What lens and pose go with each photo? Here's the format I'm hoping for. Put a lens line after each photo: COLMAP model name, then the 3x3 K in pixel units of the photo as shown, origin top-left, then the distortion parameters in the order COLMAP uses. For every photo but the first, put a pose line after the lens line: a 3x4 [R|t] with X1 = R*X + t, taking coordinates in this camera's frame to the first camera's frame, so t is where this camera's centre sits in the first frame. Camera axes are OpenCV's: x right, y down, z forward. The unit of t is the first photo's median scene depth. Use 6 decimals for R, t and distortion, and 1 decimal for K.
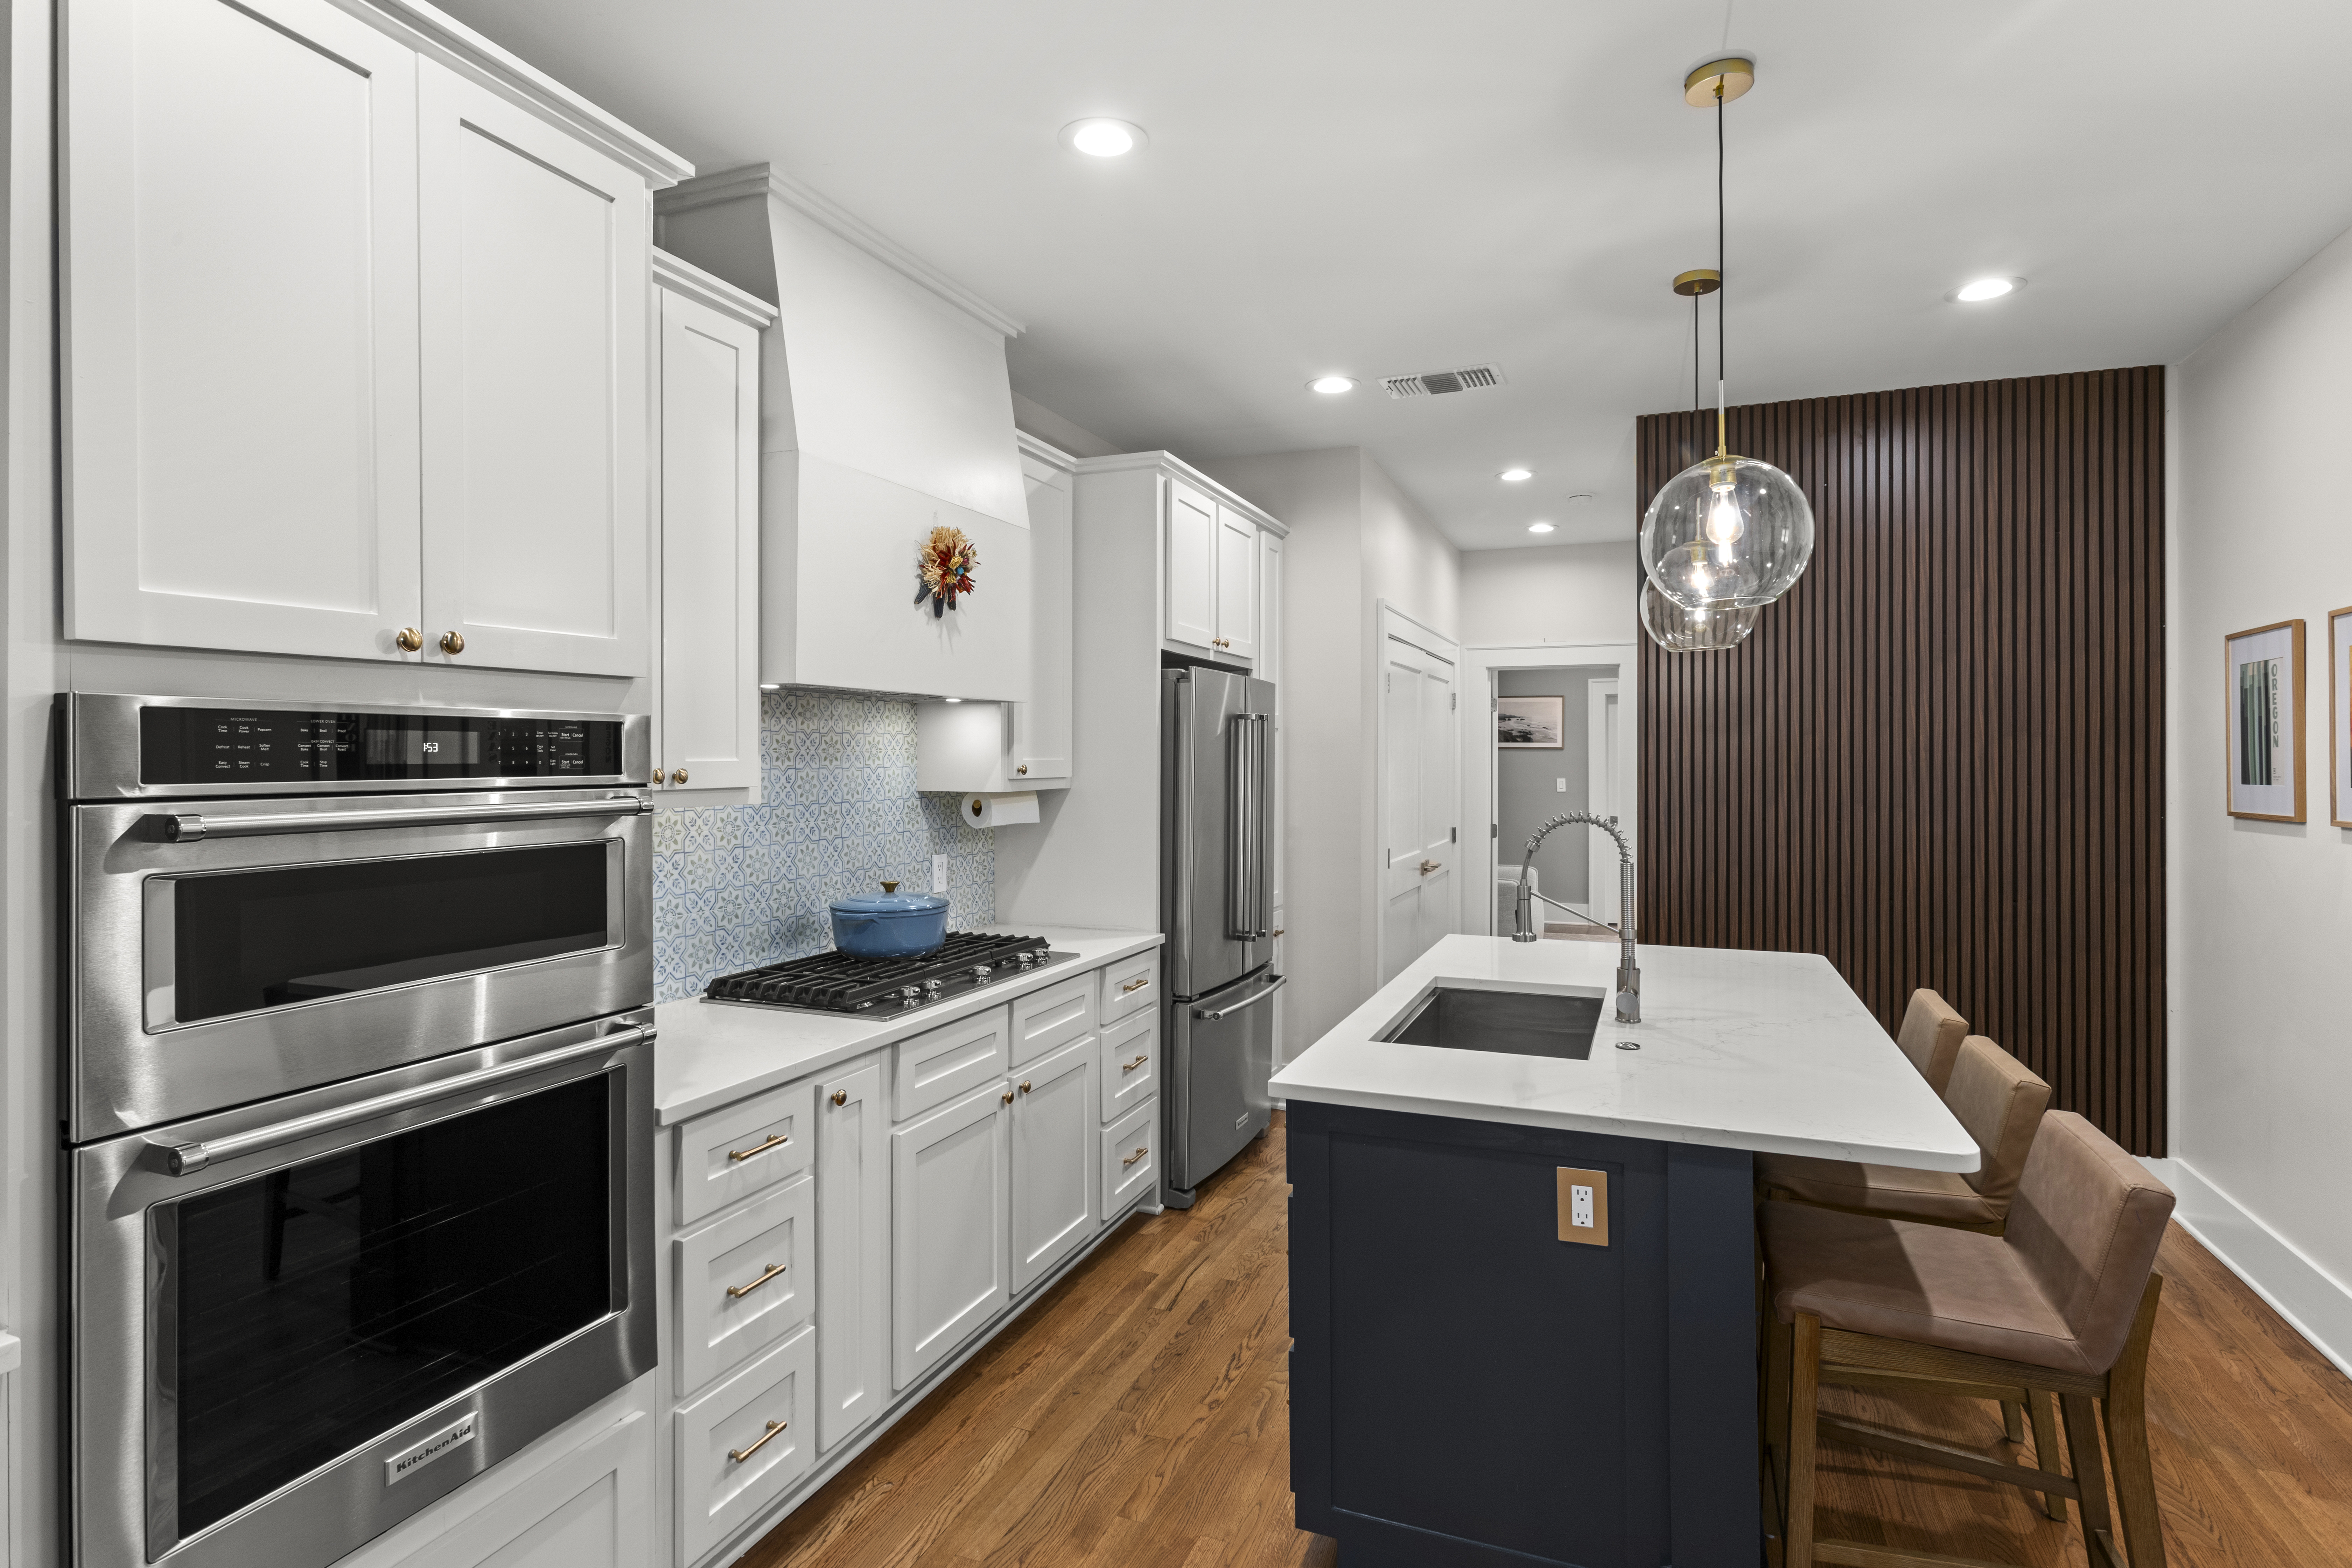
lens RADIAL K [[1221.7, 0, 1160.7], [0, 1221.7, 764.6], [0, 0, 1]] dist [0.001072, 0.000126]
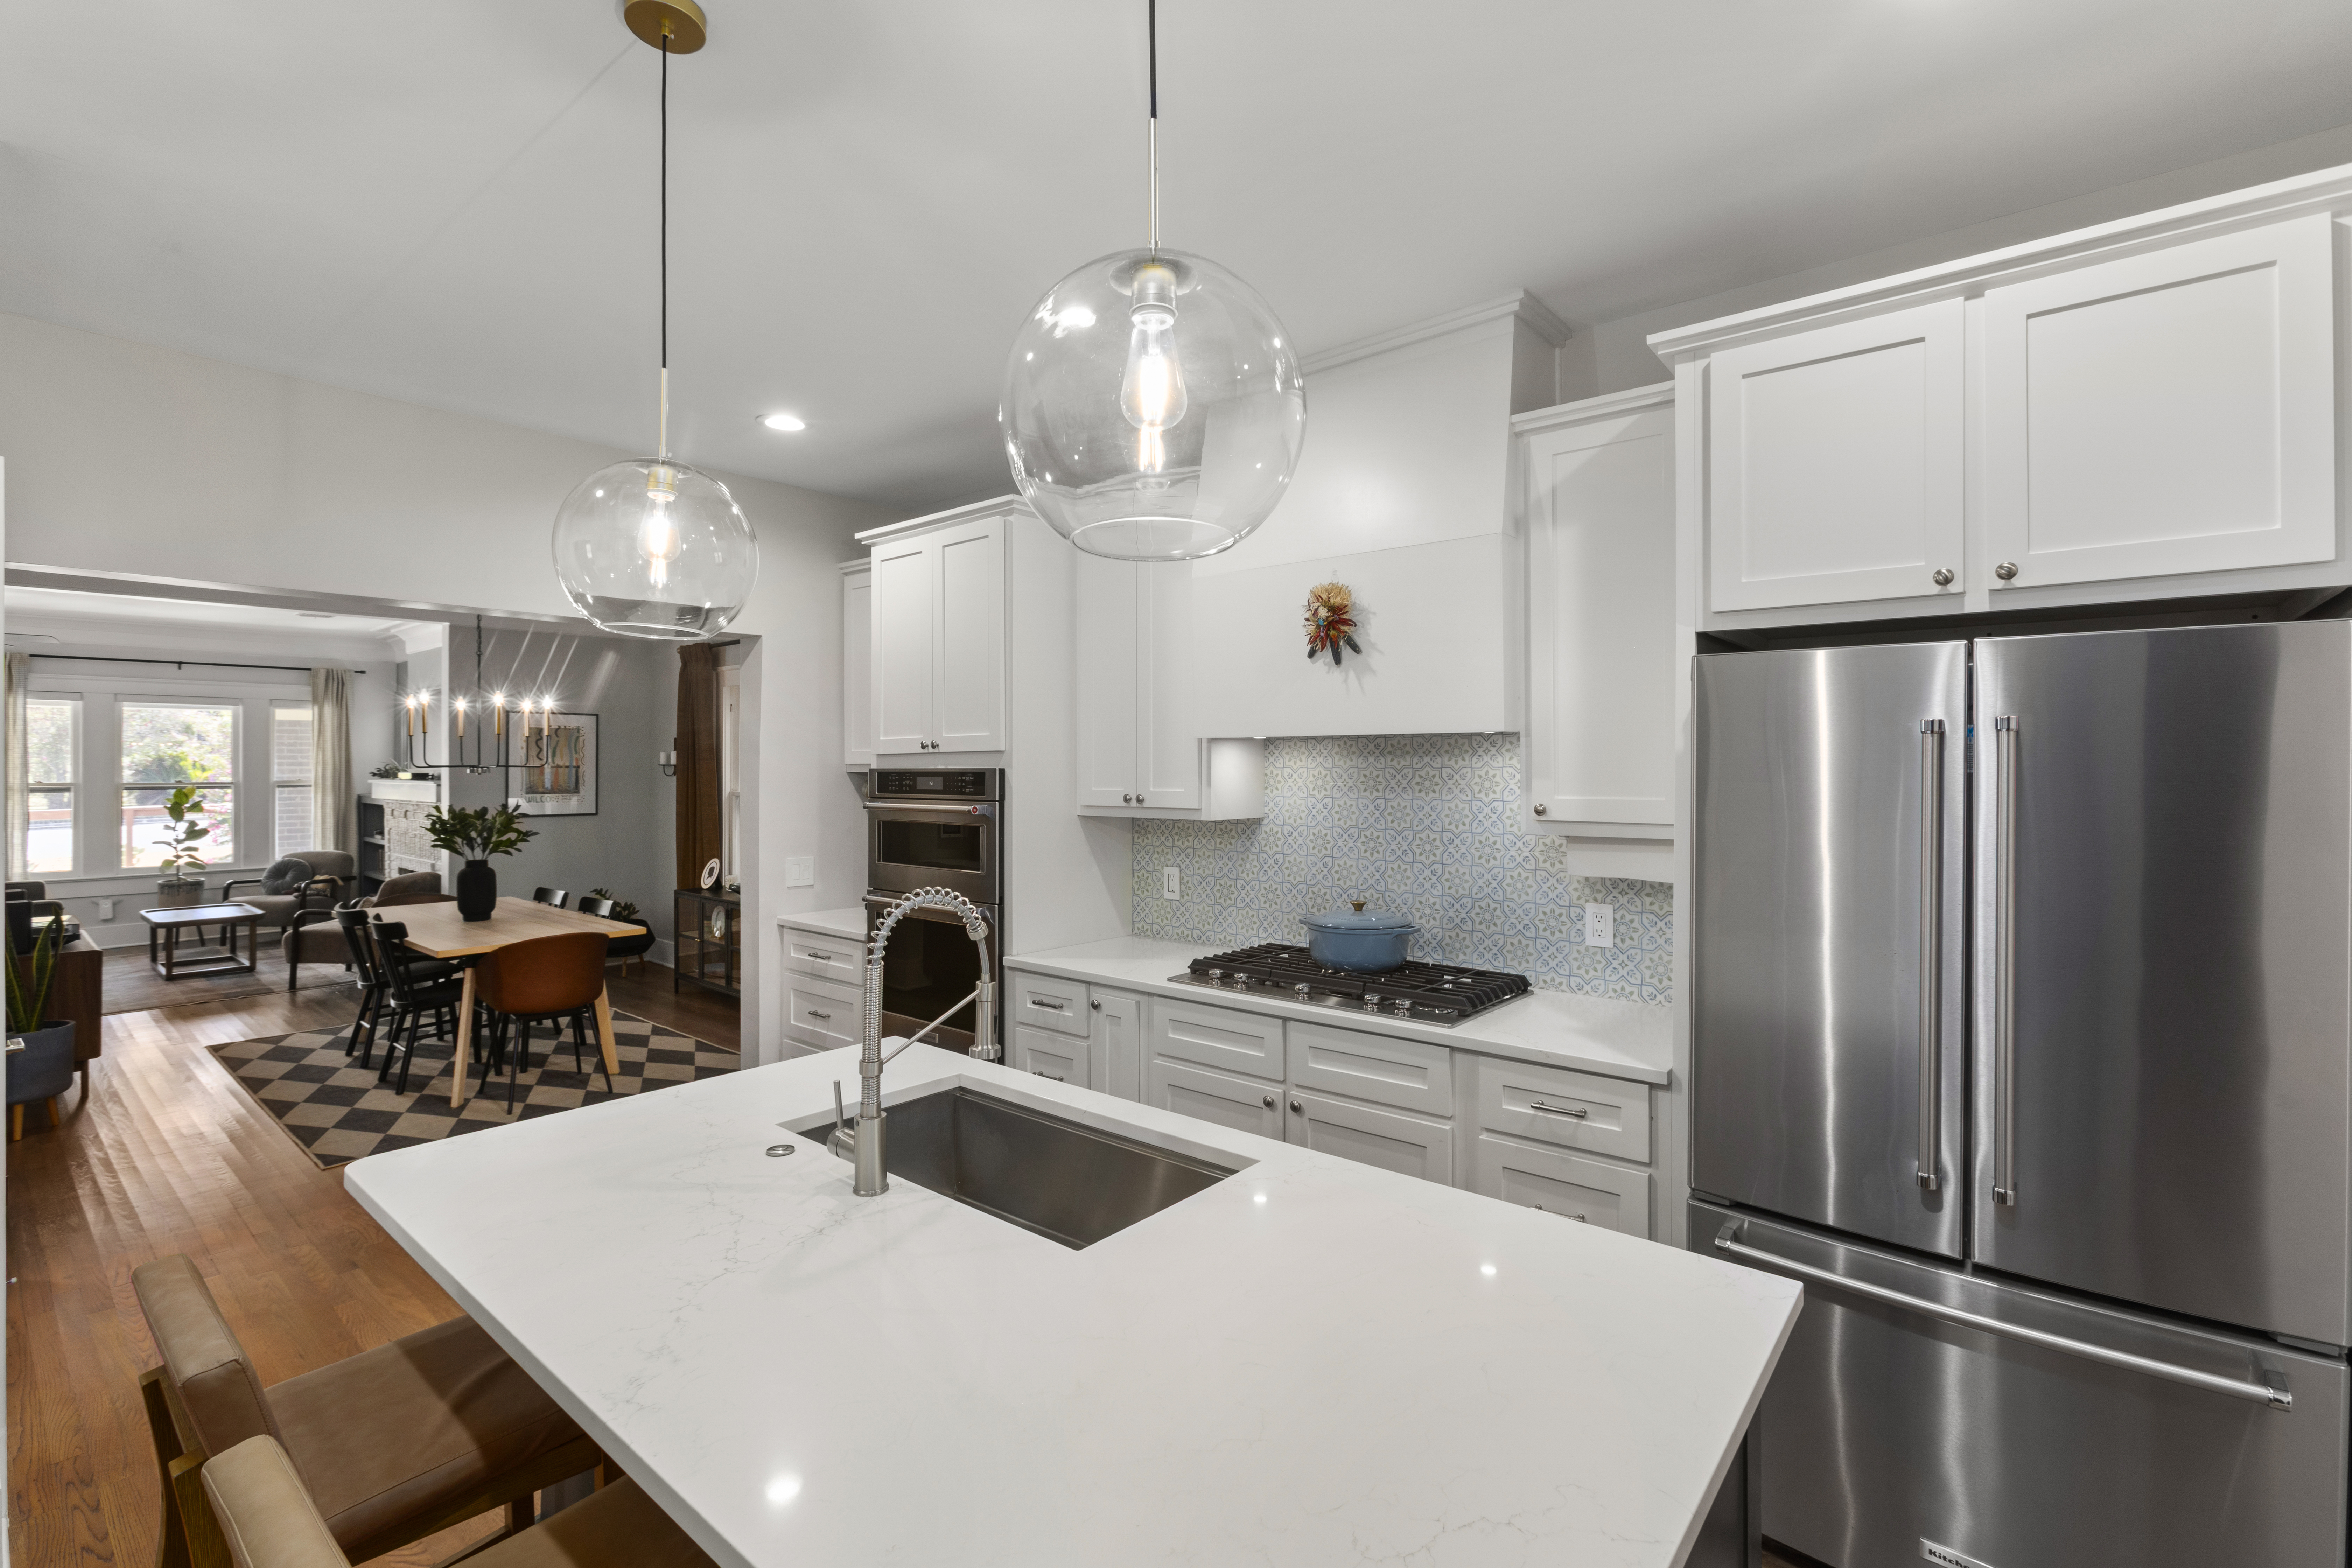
lens RADIAL K [[1064.3, 0, 1167.6], [0, 1064.3, 764.7], [0, 0, 1]] dist [-0.016106, 0.011070]
pose [[-0.310079, -0.001622, -0.950709, 0.717856], [-0.004601, 0.999989, -0.000205, -0.027383], [0.950700, 0.004311, -0.310083, 1.065303]]
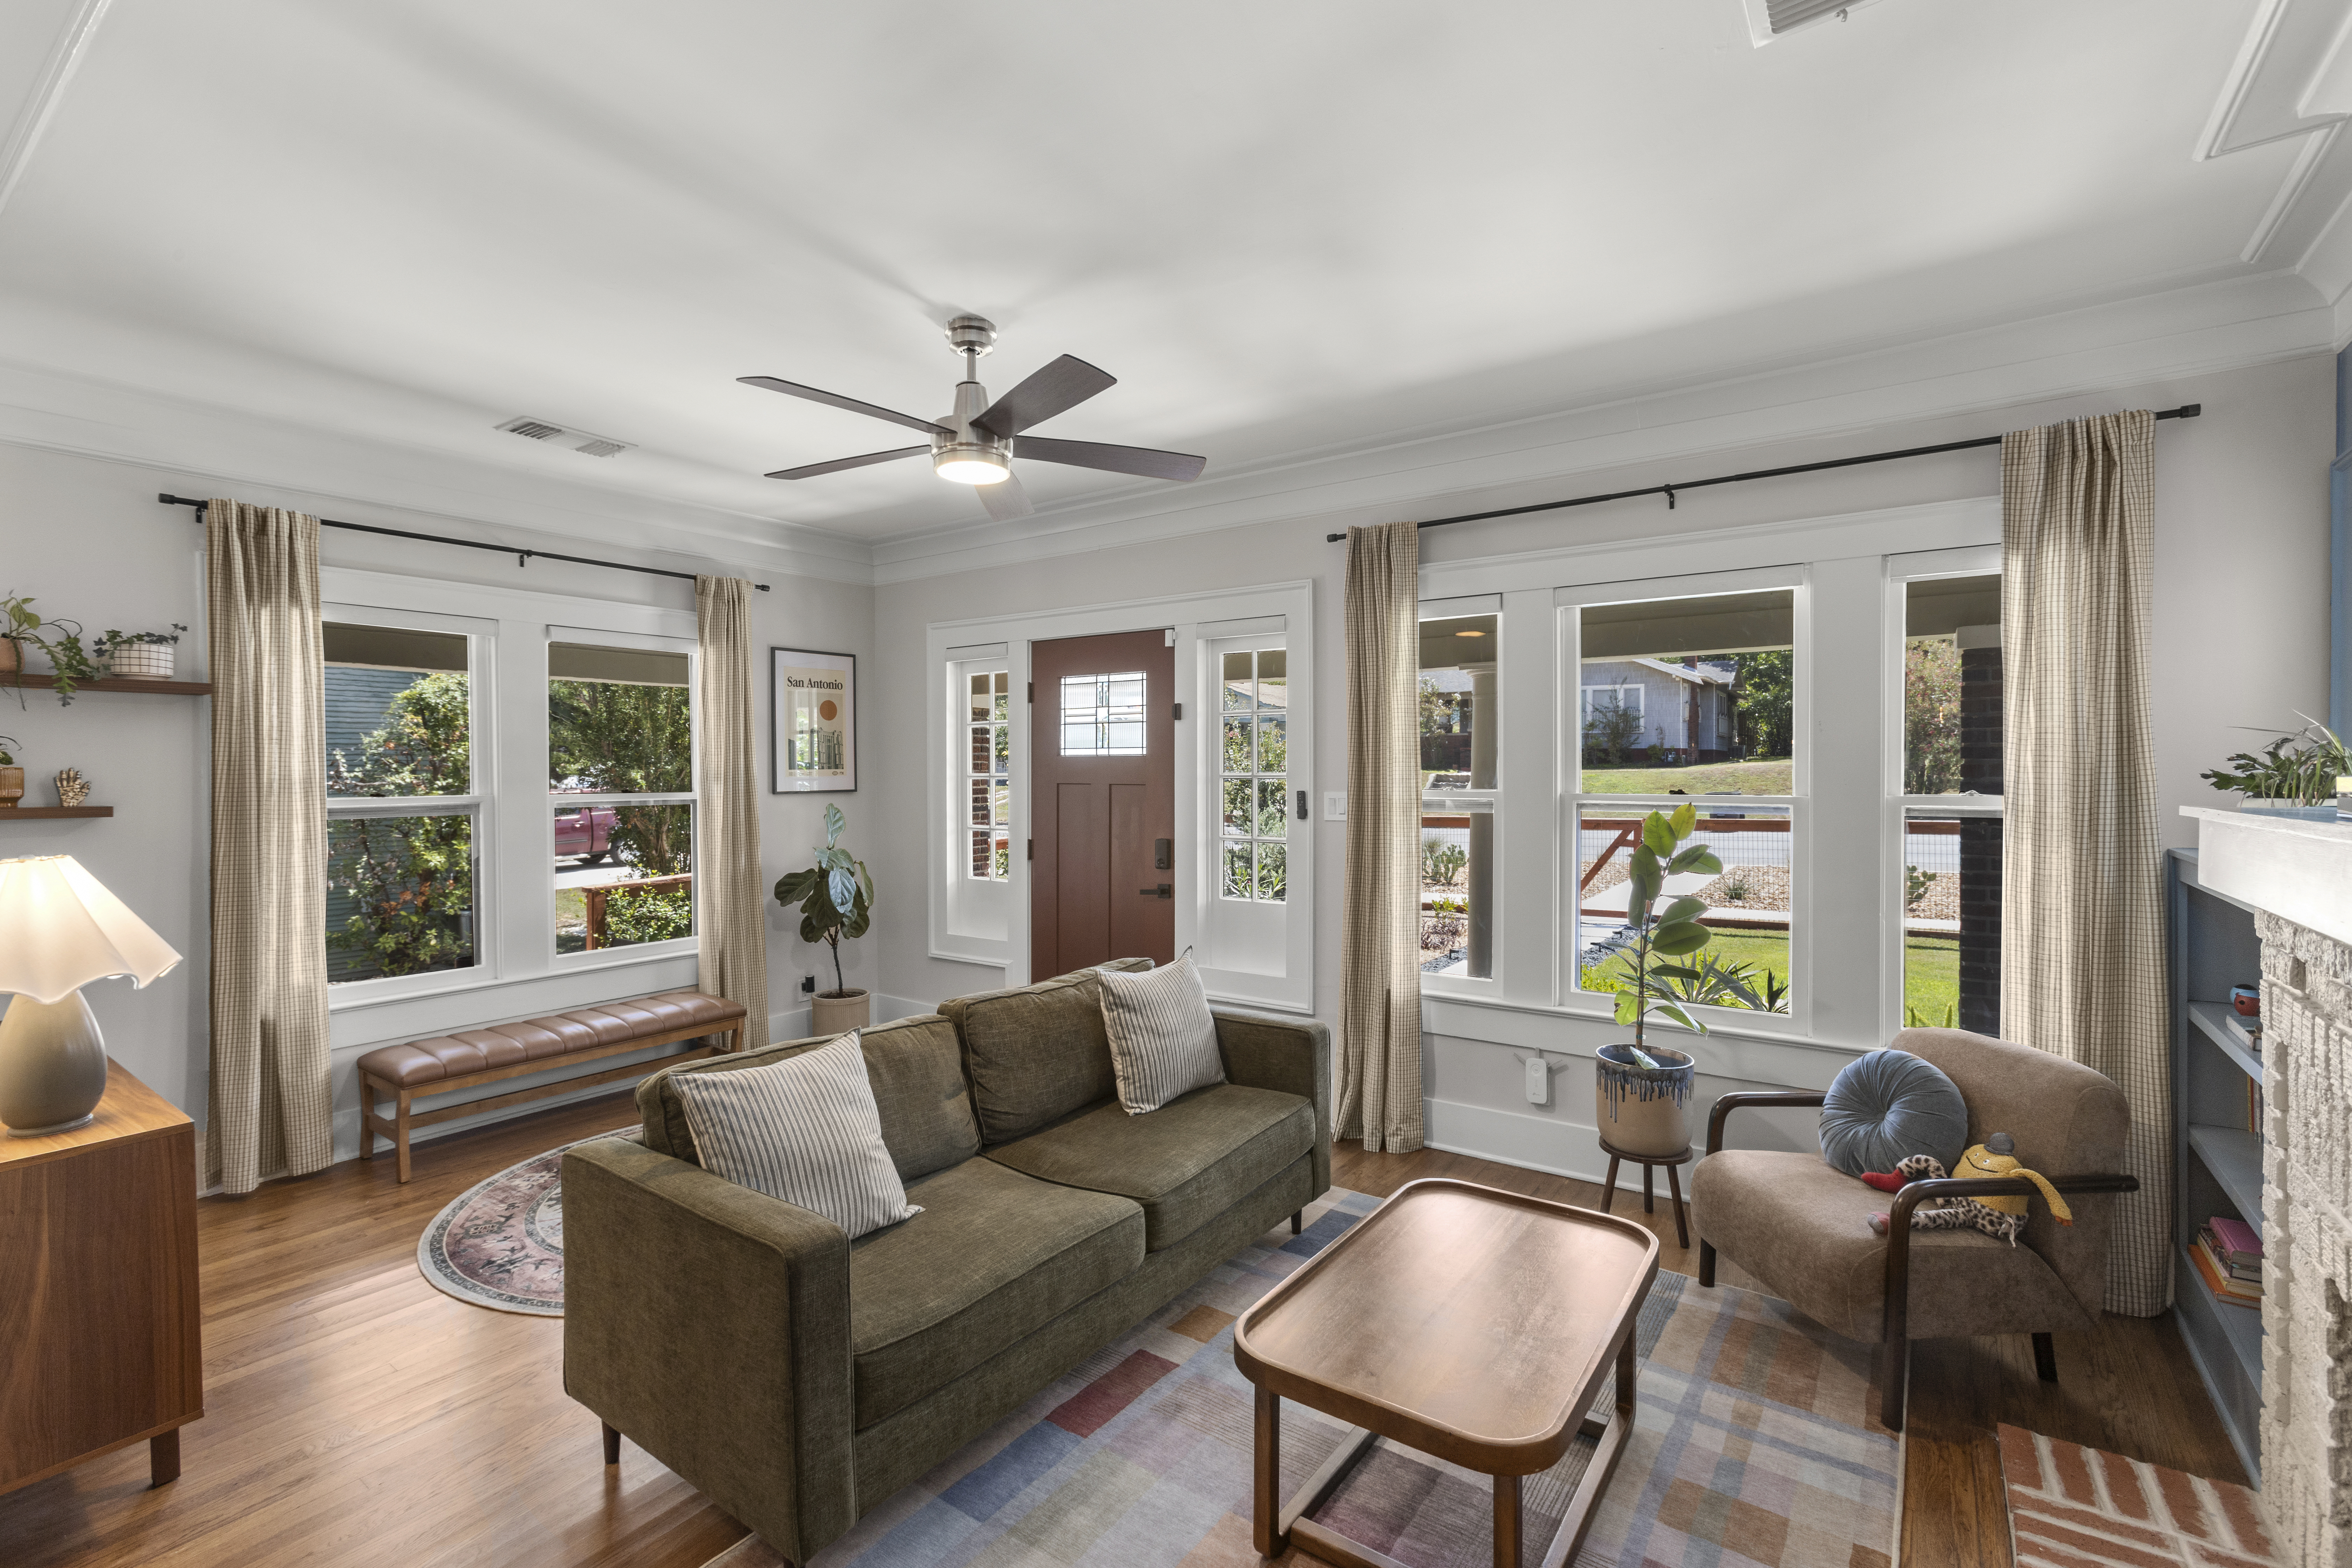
lens RADIAL K [[1064.3, 0, 1167.6], [0, 1064.3, 778.4], [0, 0, 1]] dist [-0.016106, 0.011070]
pose [[-0.976839, -0.002255, 0.213965, -0.710136], [0.000700, 0.999905, 0.013736, -0.005330], [-0.213976, 0.013568, -0.976745, -0.894904]]
